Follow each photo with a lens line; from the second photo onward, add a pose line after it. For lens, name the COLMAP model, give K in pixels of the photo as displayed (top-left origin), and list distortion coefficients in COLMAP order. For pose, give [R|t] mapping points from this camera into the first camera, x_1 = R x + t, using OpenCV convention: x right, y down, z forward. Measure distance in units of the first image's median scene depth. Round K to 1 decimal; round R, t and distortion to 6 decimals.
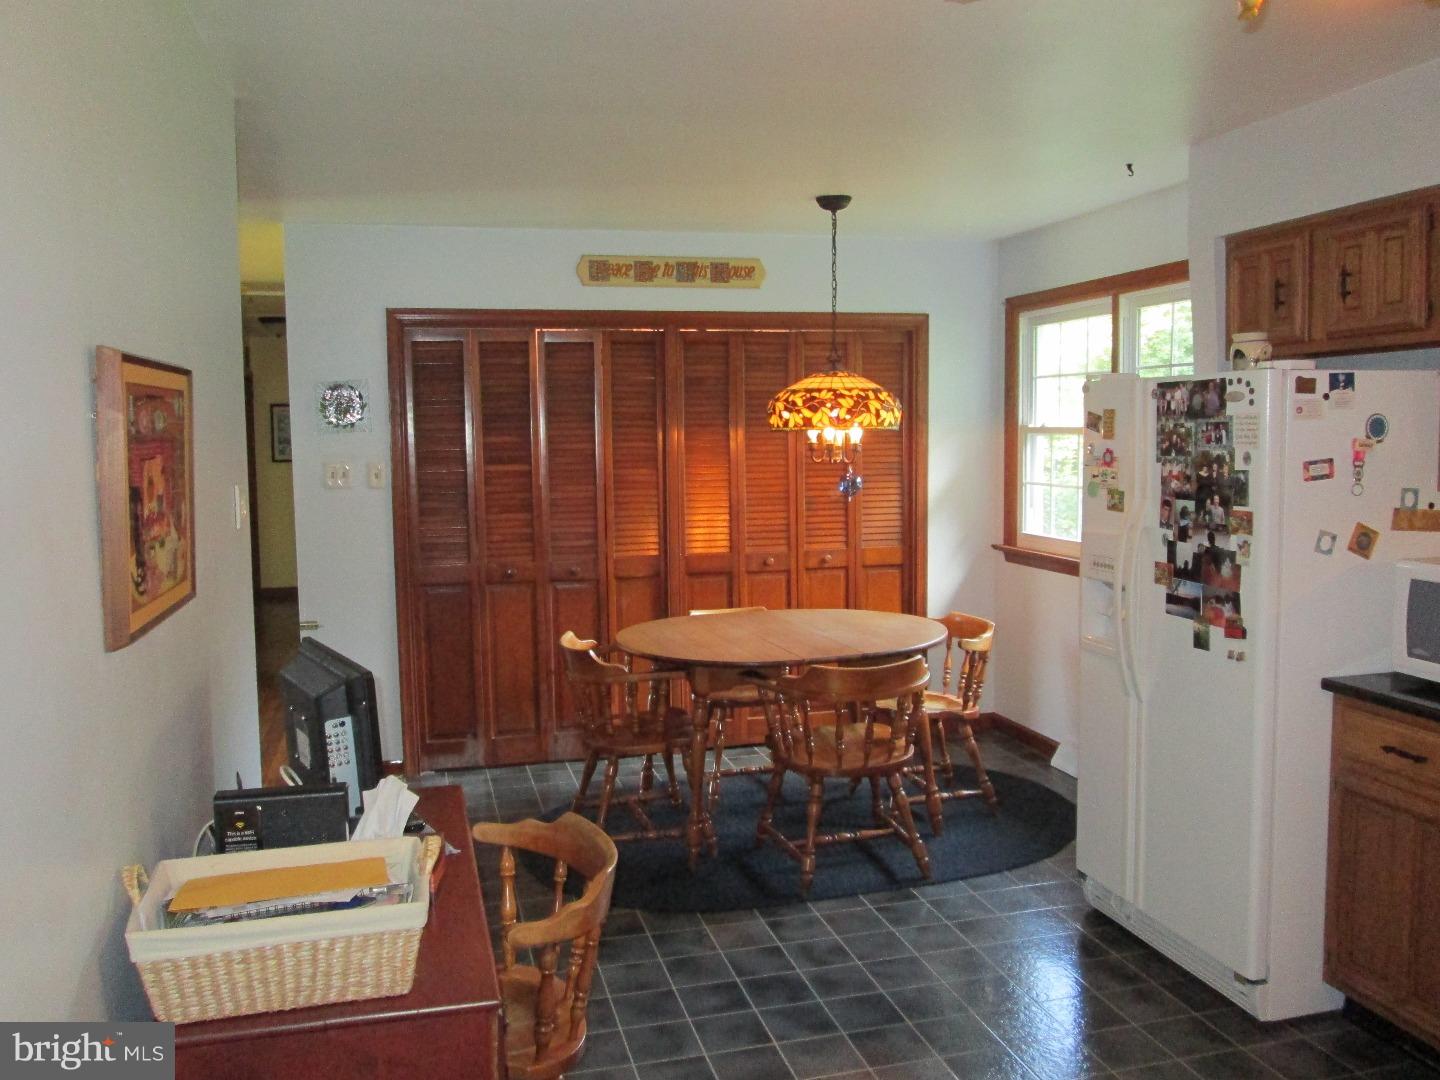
lens RADIAL K [[1196.0, 0, 714.0], [0, 1196.0, 531.7], [0, 0, 1]] dist [-0.033528, -0.002134]
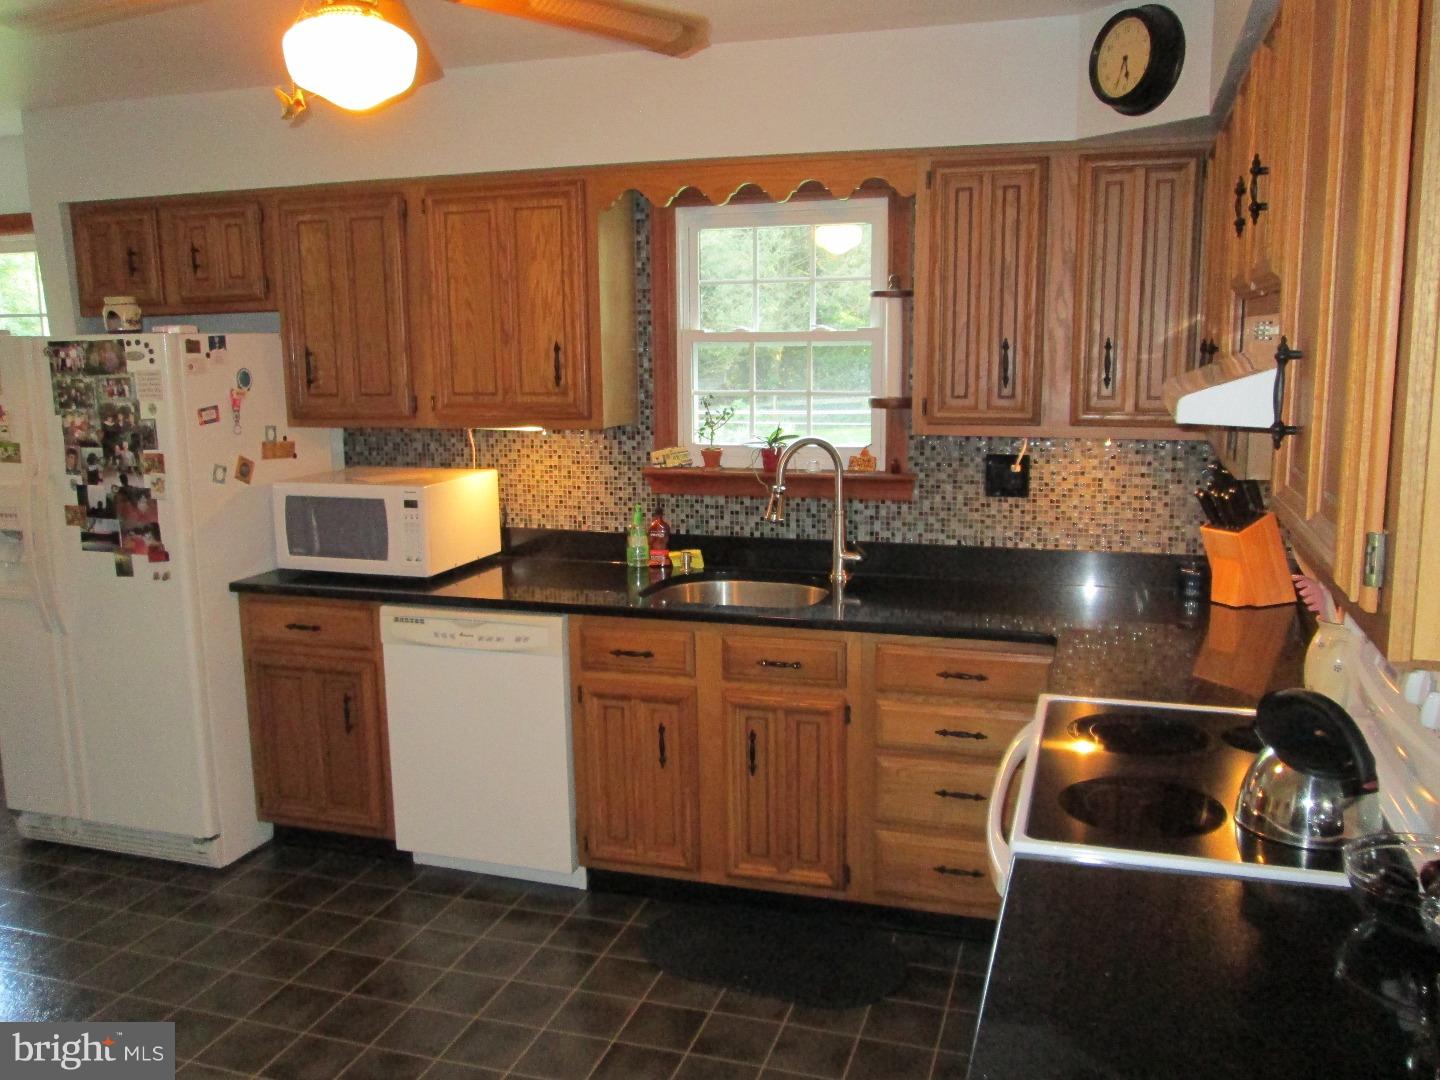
lens RADIAL K [[1196.0, 0, 714.3], [0, 1196.0, 535.7], [0, 0, 1]] dist [-0.033528, -0.002134]
pose [[0.532622, -0.130993, 0.836154, -0.243785], [0.079019, 0.991331, 0.104969, -0.015544], [-0.842656, 0.010163, 0.538356, -0.097841]]
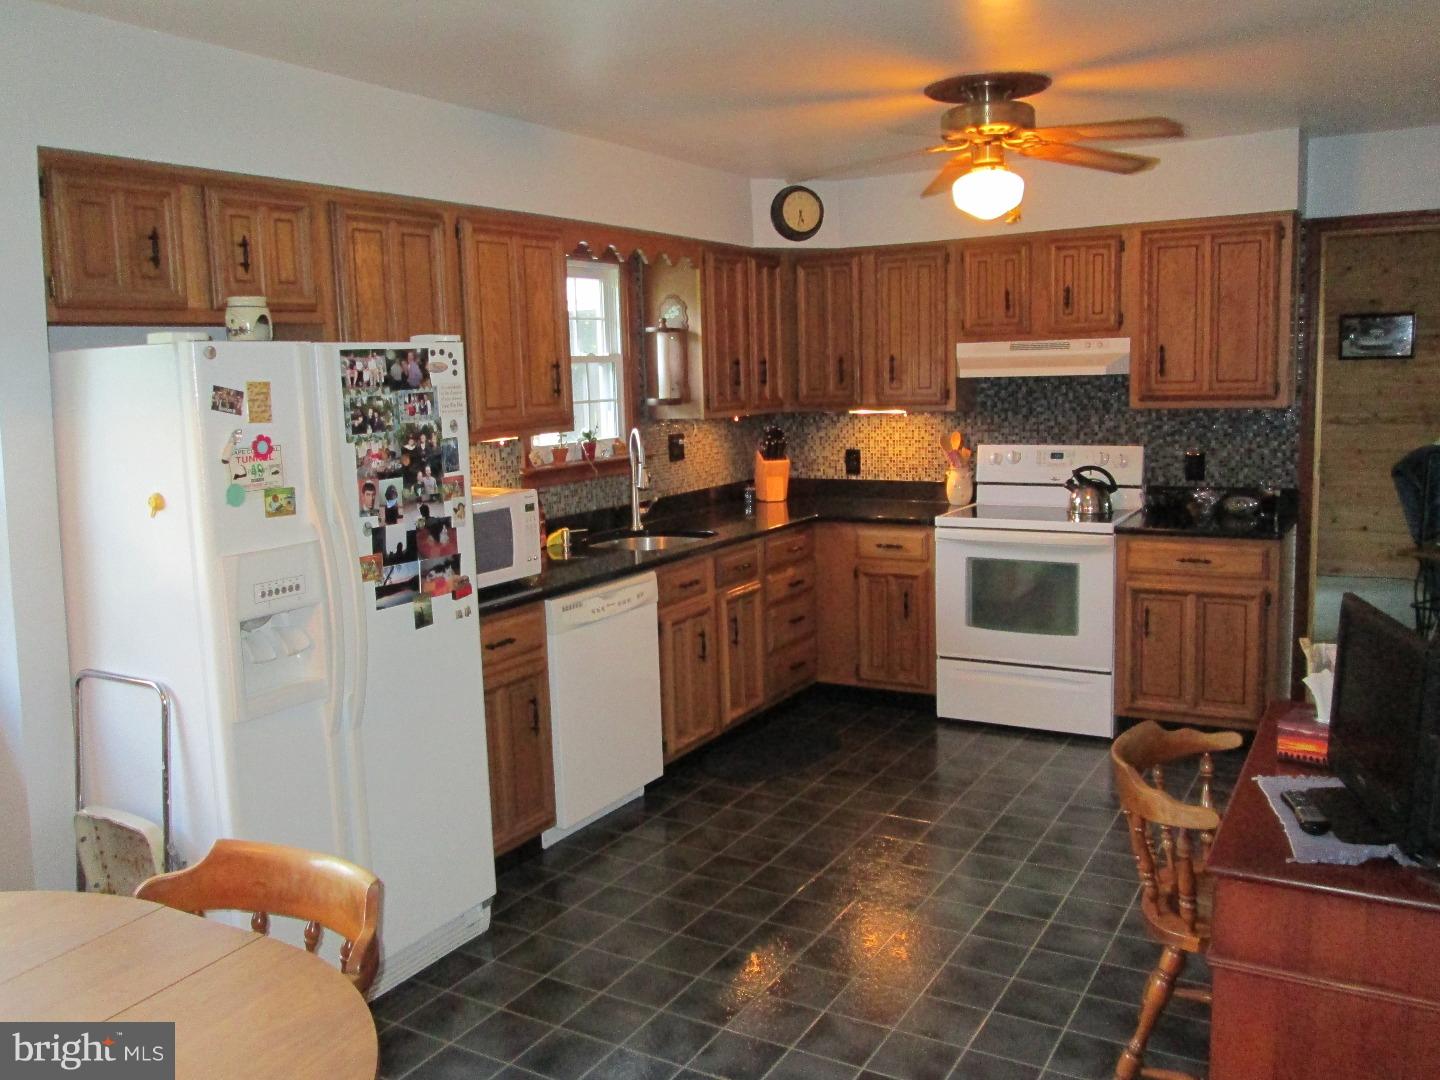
lens RADIAL K [[1196.0, 0, 718.4], [0, 1196.0, 528.0], [0, 0, 1]] dist [-0.033528, -0.002134]
pose [[-0.712181, -0.057800, 0.699612, -0.448493], [0.101115, 0.977766, 0.183712, -0.137983], [-0.694675, 0.201578, -0.690502, 1.518907]]
